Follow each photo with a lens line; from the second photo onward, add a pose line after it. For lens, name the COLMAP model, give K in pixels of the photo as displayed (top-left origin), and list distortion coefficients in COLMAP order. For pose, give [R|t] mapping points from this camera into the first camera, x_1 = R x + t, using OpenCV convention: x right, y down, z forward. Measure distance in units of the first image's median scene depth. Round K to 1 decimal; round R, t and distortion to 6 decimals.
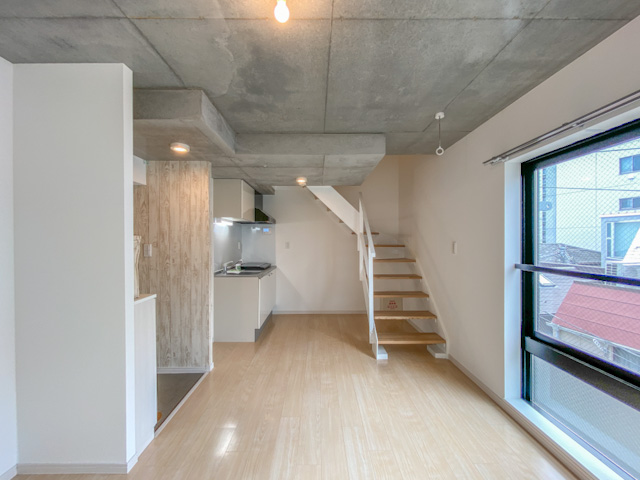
lens RADIAL K [[257.2, 0, 320.0], [0, 257.2, 240.0], [0, 0, 1]] dist [0.000590, -0.000747]
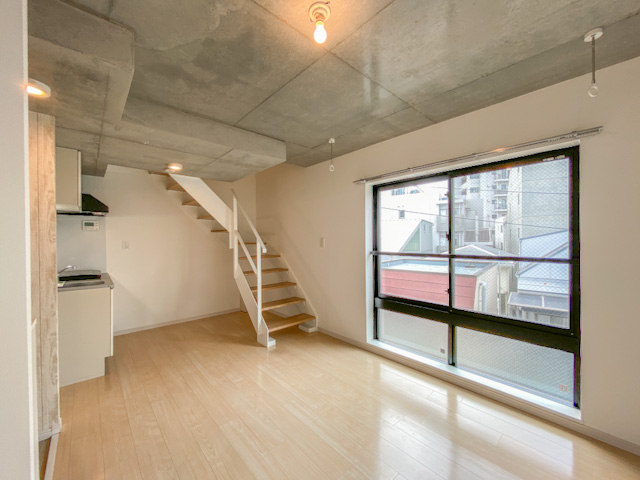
lens RADIAL K [[257.2, 0, 320.0], [0, 257.2, 240.0], [0, 0, 1]] dist [0.000590, -0.000747]
pose [[0.746495, -0.005945, 0.665364, -0.363324], [0.008412, 0.999964, -0.000503, 0.018792], [-0.665338, 0.005972, 0.746518, 0.051521]]
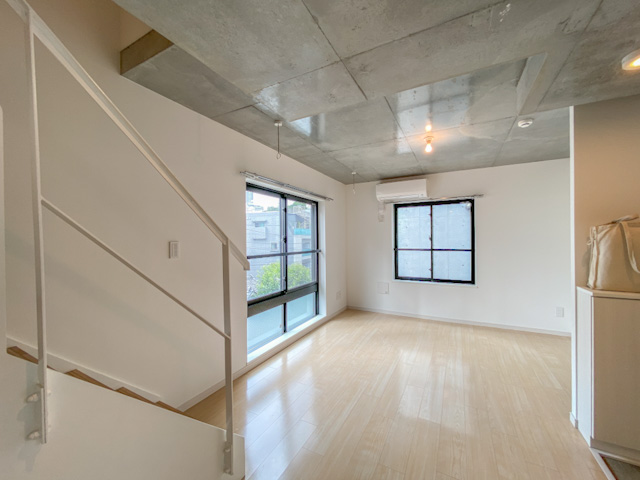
lens RADIAL K [[257.2, 0, 320.0], [0, 257.2, 240.0], [0, 0, 1]] dist [0.000590, -0.000747]
pose [[-0.876190, 0.012156, 0.481813, -0.169140], [0.015614, 0.999873, 0.003168, 0.008999], [-0.481713, 0.010299, -0.876269, 1.503670]]
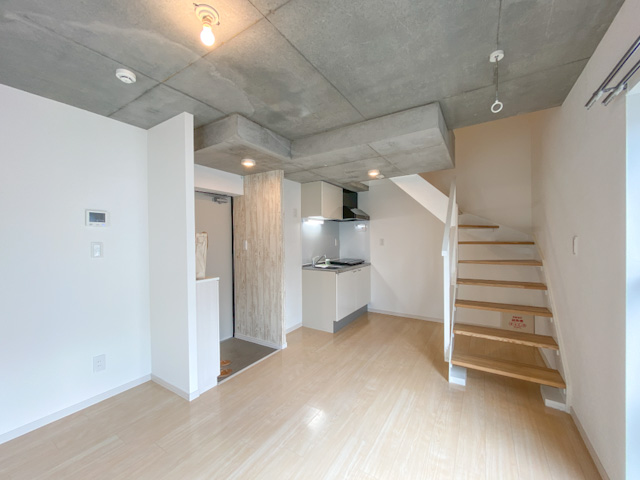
lens RADIAL K [[257.2, 0, 320.0], [0, 257.2, 240.0], [0, 0, 1]] dist [0.000590, -0.000747]
pose [[0.840150, -0.003740, -0.542340, 0.352338], [0.007771, 0.999957, 0.005142, 0.010299], [0.542298, -0.008535, 0.840143, 0.115003]]
